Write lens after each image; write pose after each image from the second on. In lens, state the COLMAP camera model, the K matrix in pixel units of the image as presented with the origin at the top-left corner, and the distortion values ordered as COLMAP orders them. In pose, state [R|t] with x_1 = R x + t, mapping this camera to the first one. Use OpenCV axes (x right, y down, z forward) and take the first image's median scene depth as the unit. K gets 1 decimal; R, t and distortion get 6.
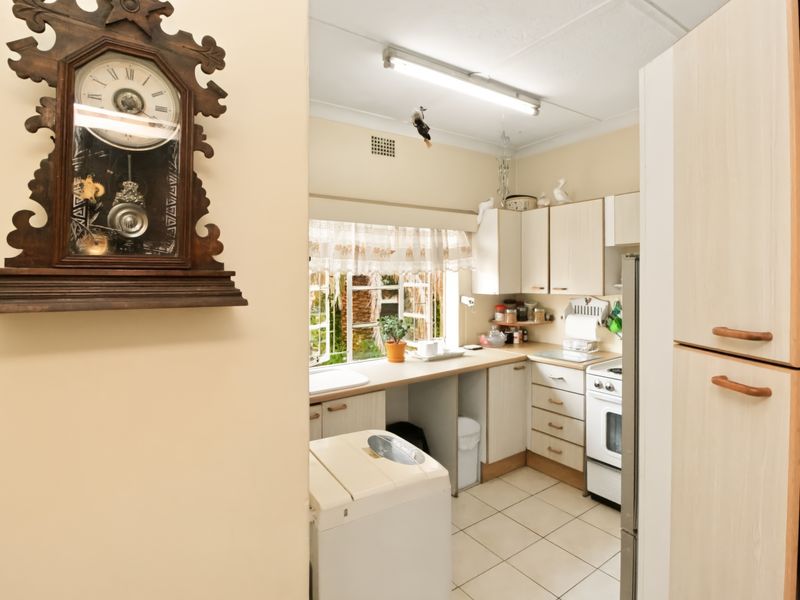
lens RADIAL K [[428.9, 0, 406.2], [0, 428.9, 276.3], [0, 0, 1]] dist [0.001424, -0.000784]
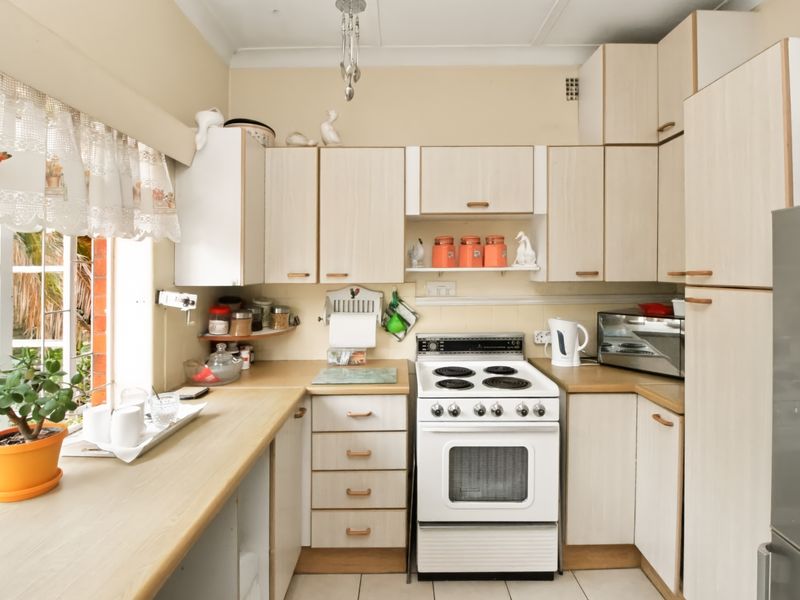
lens RADIAL K [[428.9, 0, 406.2], [0, 428.9, 276.3], [0, 0, 1]] dist [0.001424, -0.000784]
pose [[0.568845, 0.003357, 0.822438, -0.115297], [-0.001991, 0.999994, -0.002705, 0.031181], [-0.822442, -0.000099, 0.568849, 0.519150]]
